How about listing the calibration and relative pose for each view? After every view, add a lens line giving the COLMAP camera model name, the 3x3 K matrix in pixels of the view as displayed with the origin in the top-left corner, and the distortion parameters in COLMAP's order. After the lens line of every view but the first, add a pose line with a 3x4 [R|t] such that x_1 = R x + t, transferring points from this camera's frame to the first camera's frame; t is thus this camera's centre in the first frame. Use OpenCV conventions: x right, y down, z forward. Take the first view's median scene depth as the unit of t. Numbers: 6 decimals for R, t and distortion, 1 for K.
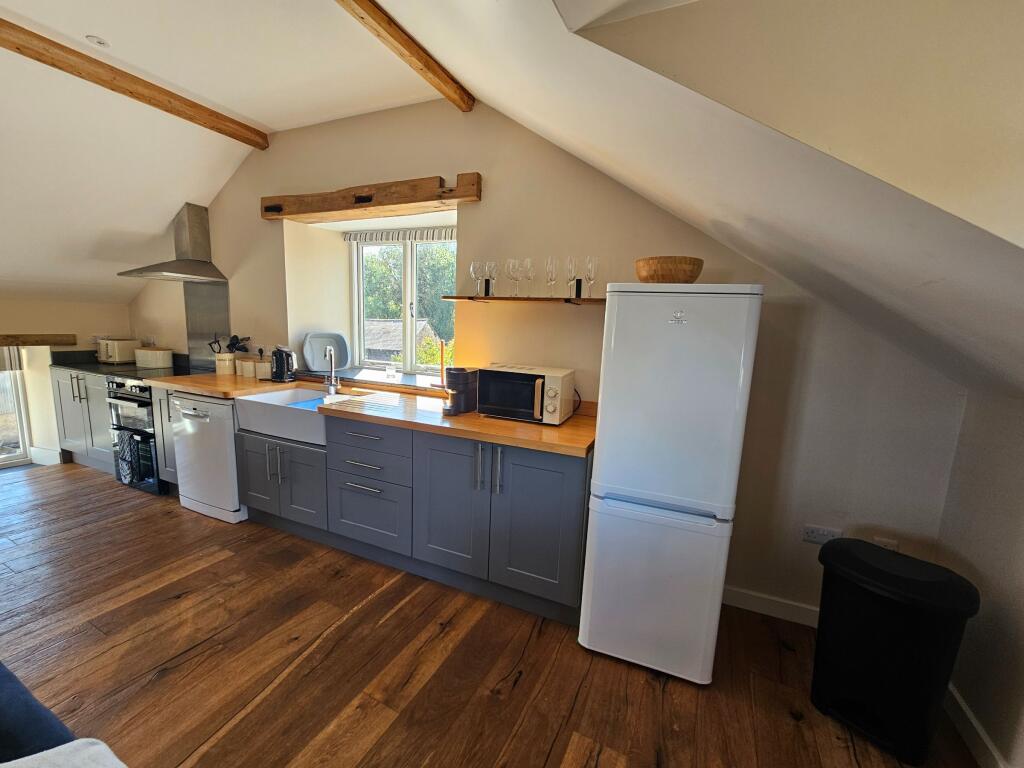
lens RADIAL K [[419.8, 0, 512.0], [0, 419.8, 384.0], [0, 0, 1]] dist [-0.001435, -0.000291]
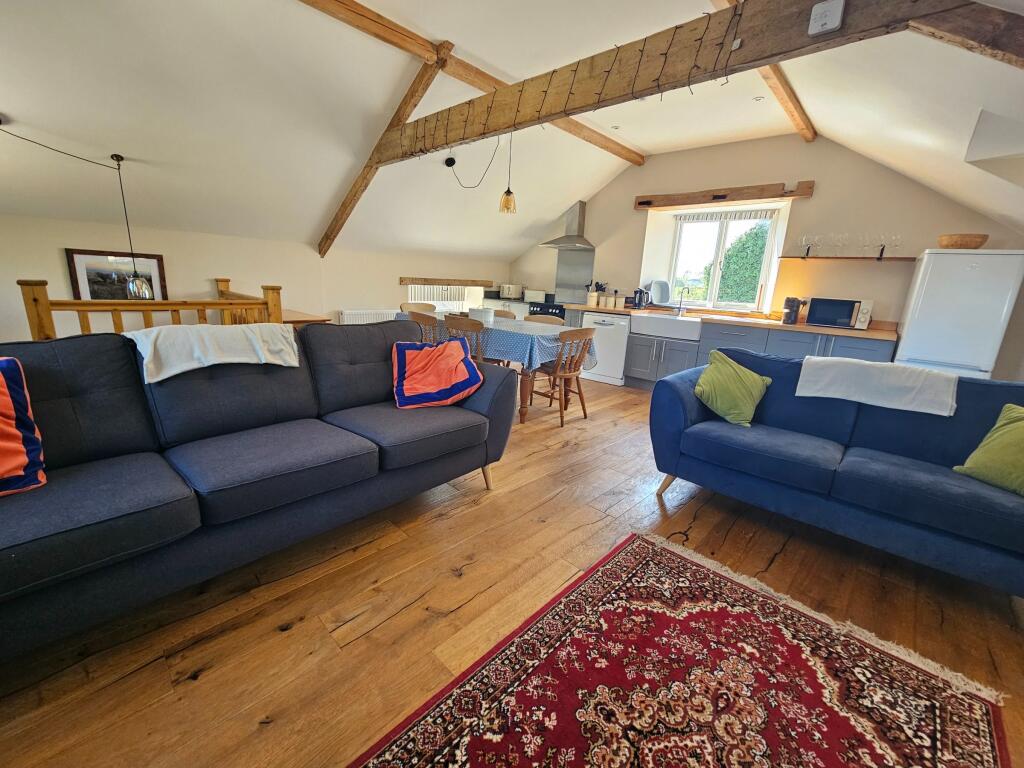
lens RADIAL K [[419.8, 0, 512.0], [0, 419.8, 384.0], [0, 0, 1]] dist [-0.001435, -0.000291]
pose [[0.954502, 0.080047, -0.287261, -0.537870], [-0.054129, 0.993805, 0.097070, 0.158730], [0.293251, -0.077104, 0.952921, -0.786066]]
